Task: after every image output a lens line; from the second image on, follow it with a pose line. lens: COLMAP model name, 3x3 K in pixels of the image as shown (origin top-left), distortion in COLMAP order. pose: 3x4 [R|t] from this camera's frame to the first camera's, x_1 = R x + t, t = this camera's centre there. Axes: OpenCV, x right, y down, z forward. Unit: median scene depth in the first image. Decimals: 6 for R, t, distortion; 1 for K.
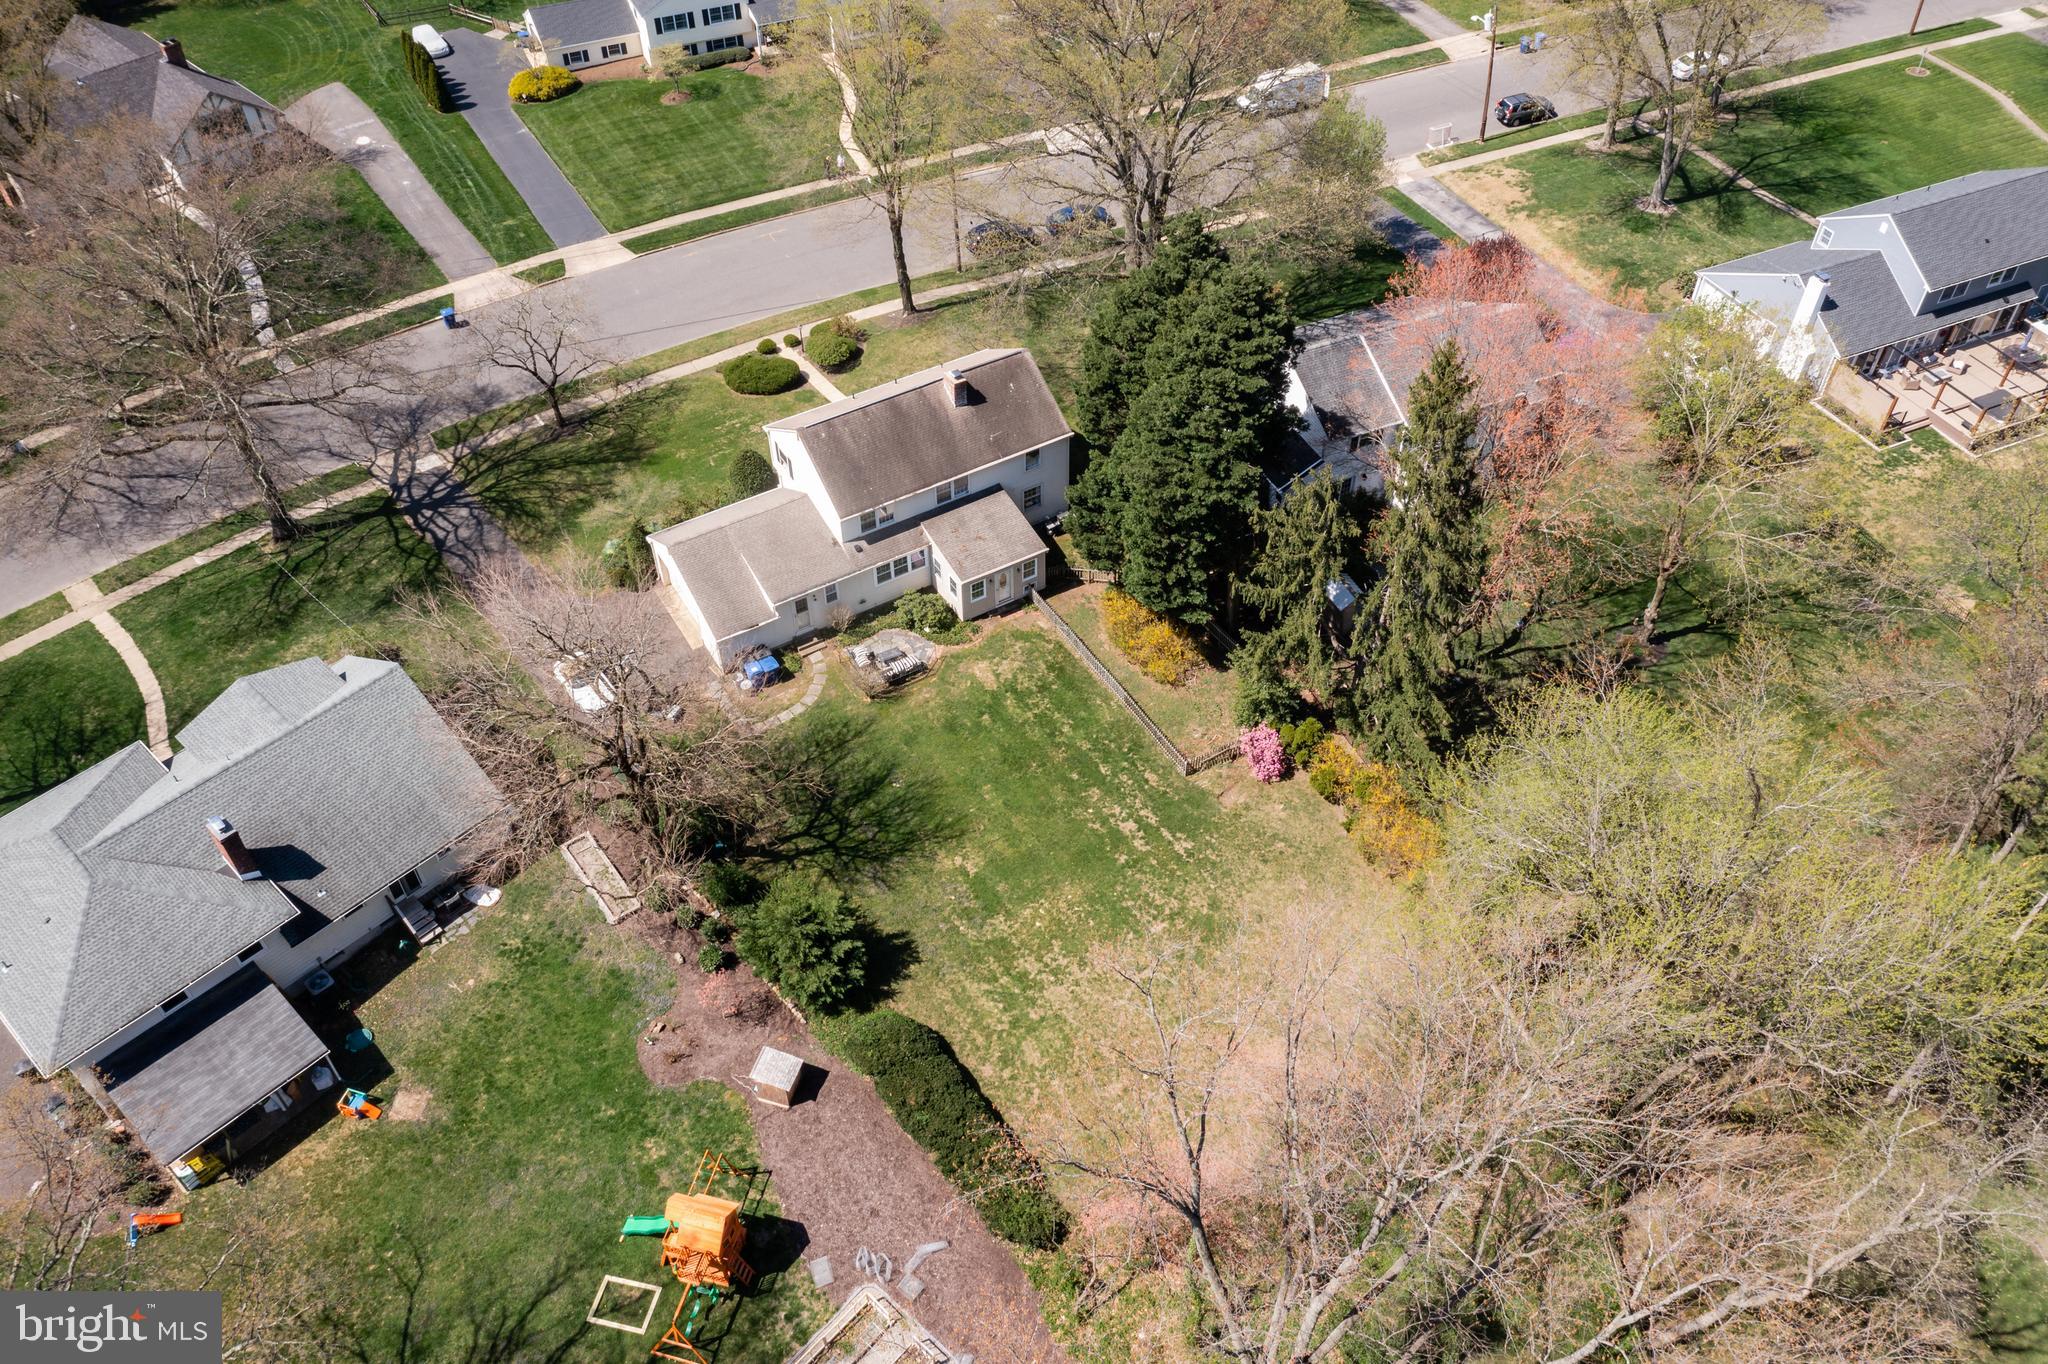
lens RADIAL K [[1589.8, 0, 1031.5], [0, 1589.8, 740.7], [0, 0, 1]] dist [-0.020746, 0.083288]
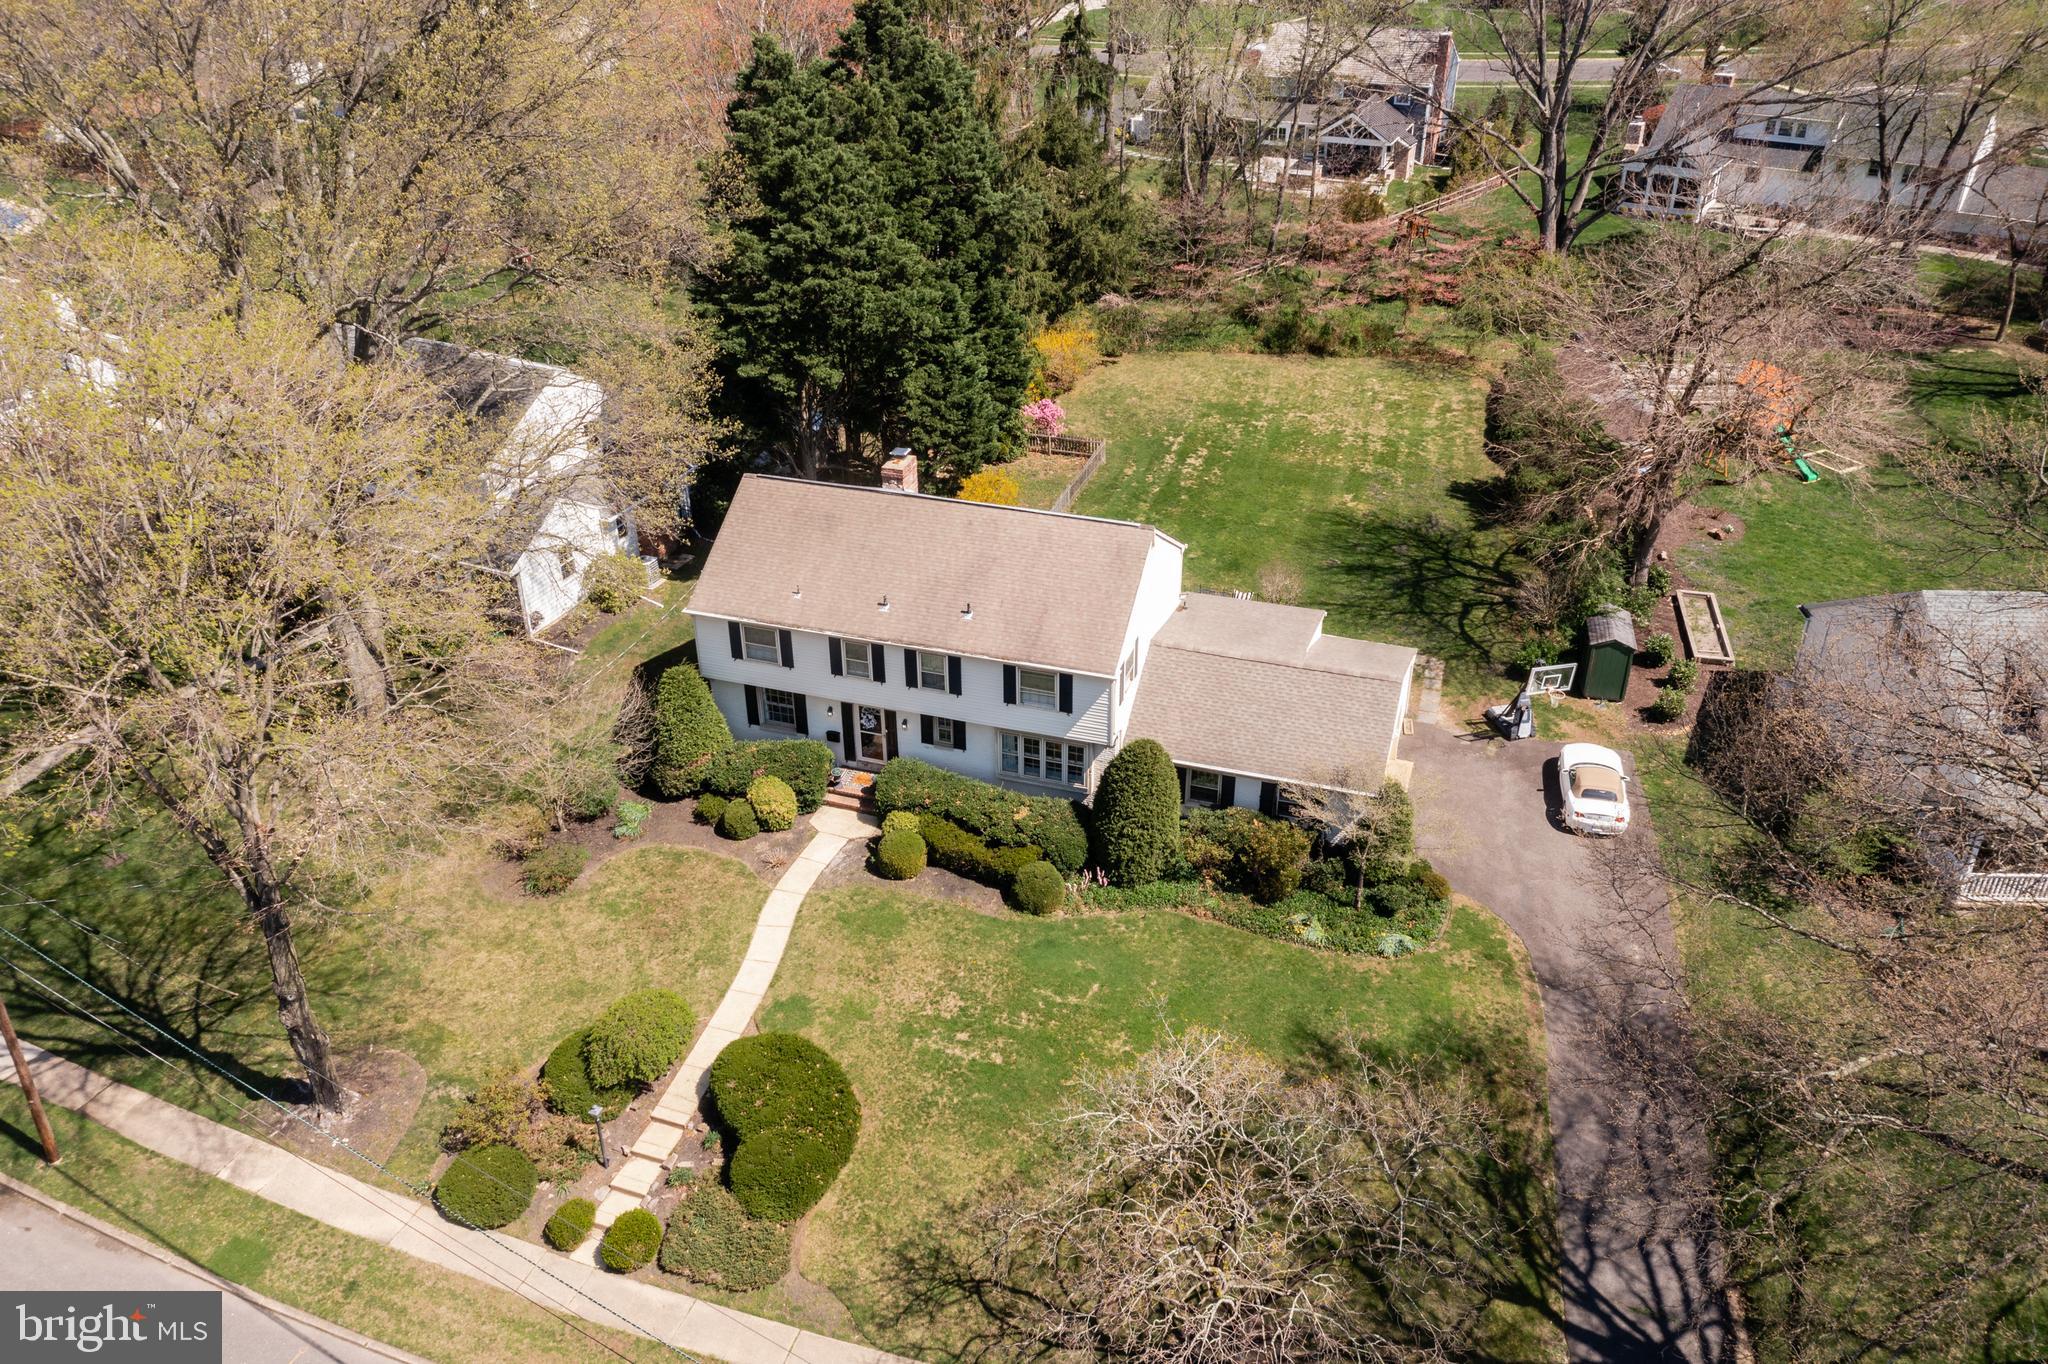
lens RADIAL K [[1587.3, 0, 1037.9], [0, 1587.3, 683.4], [0, 0, 1]] dist [-0.002392, 0.006351]
pose [[-0.657544, -0.374280, 0.653873, -0.520969], [0.564668, 0.329742, 0.756584, -0.638953], [-0.498784, 0.866709, -0.005476, 1.051695]]
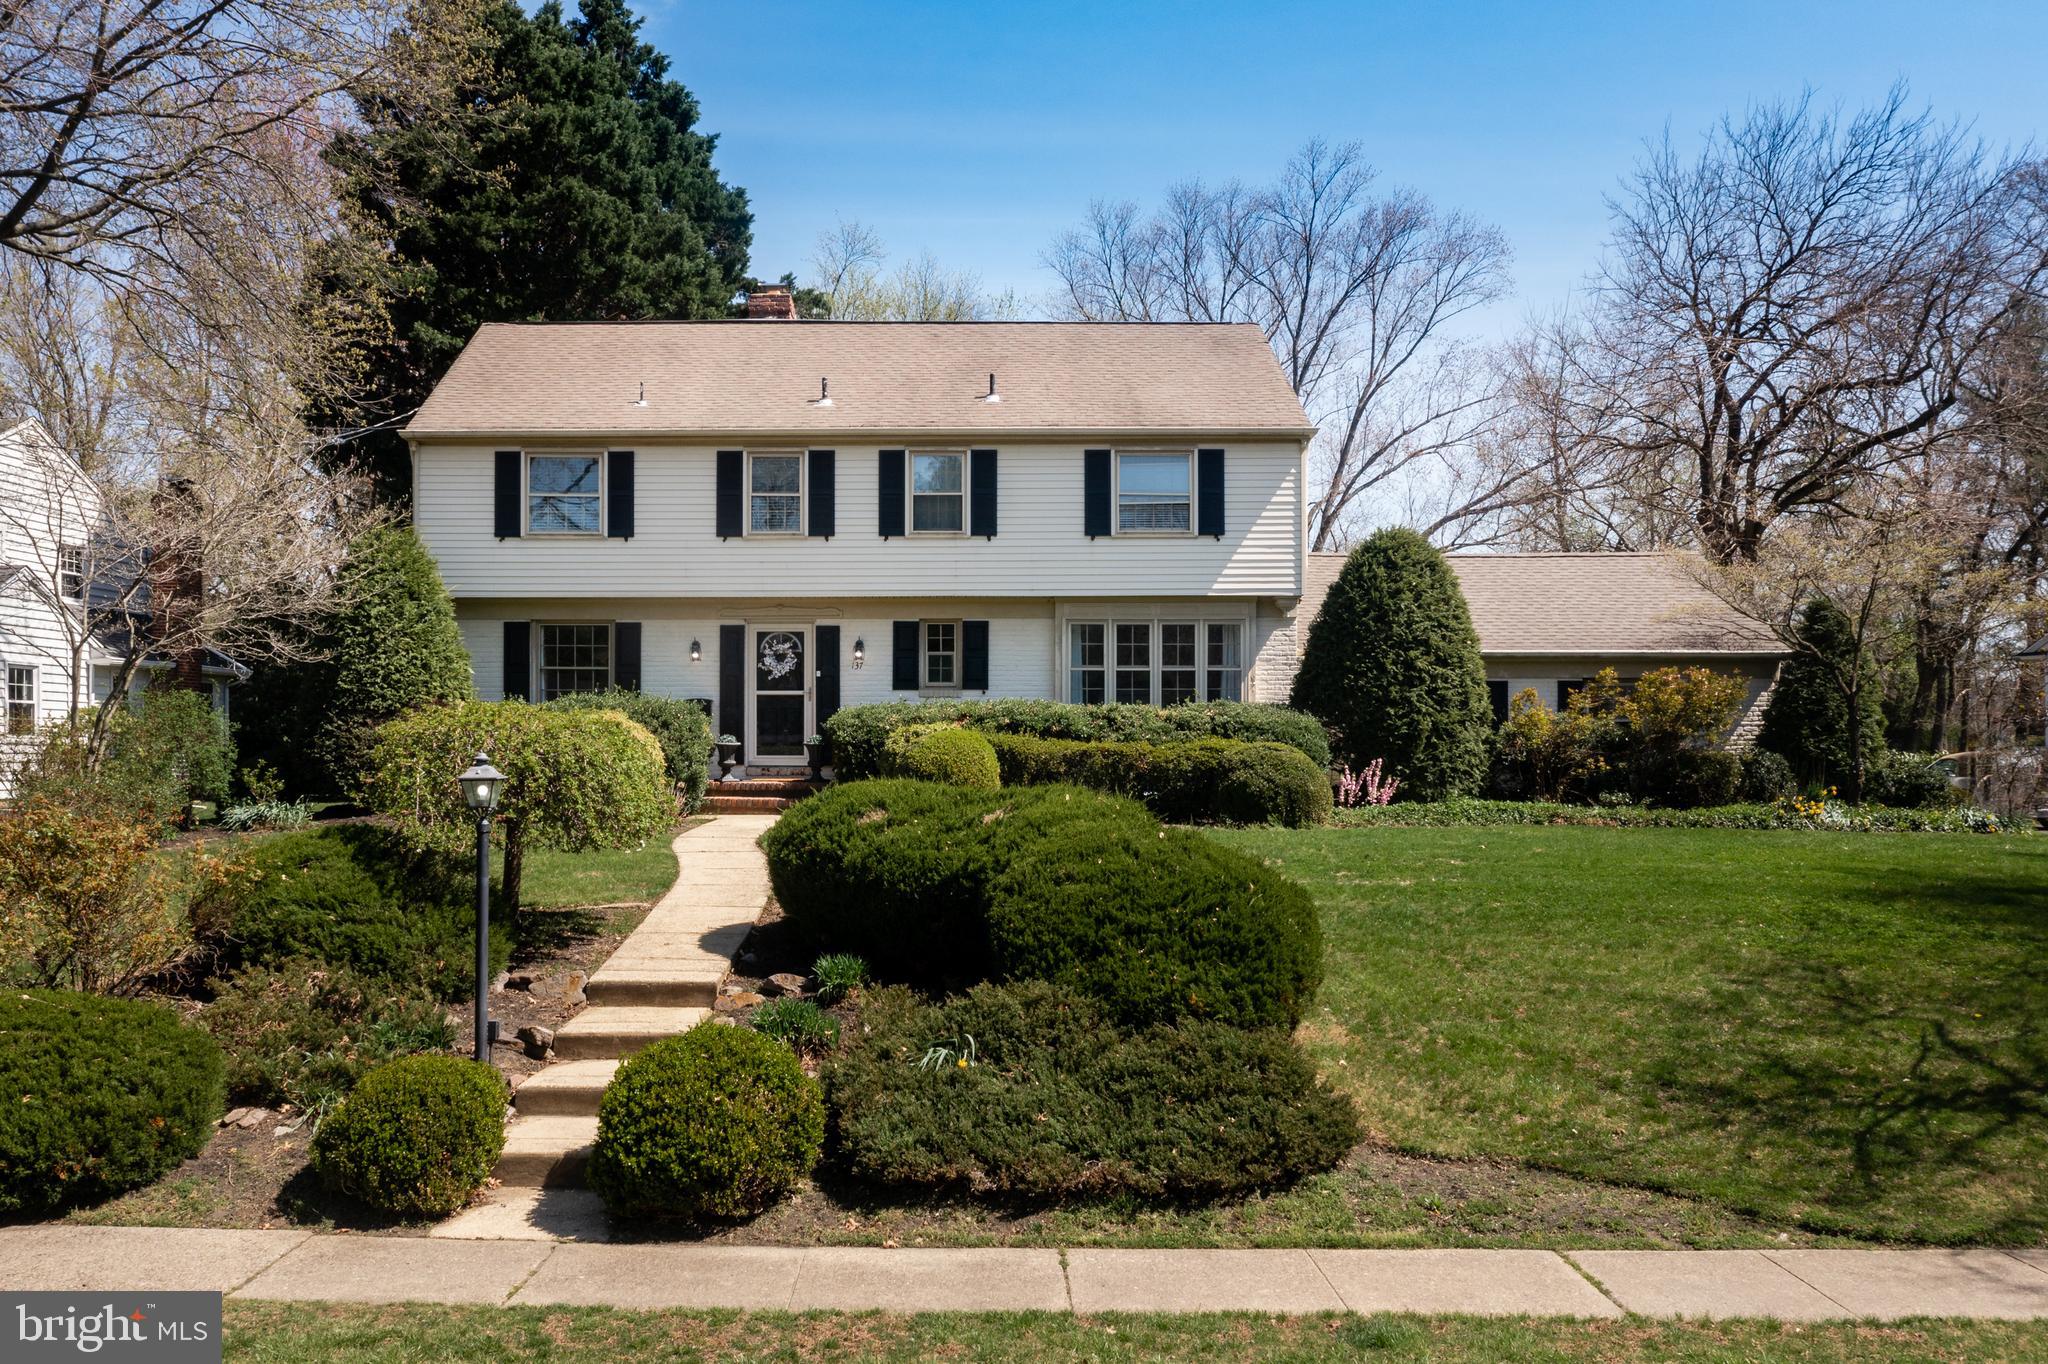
lens RADIAL K [[1757.8, 0, 959.8], [0, 1757.8, 750.3], [0, 0, 1]] dist [-0.006627, -0.001701]
pose [[-0.860335, 0.012660, 0.509572, -0.283002], [0.384053, 0.673409, 0.631684, -0.394393], [-0.335153, 0.739162, -0.584219, 1.289593]]
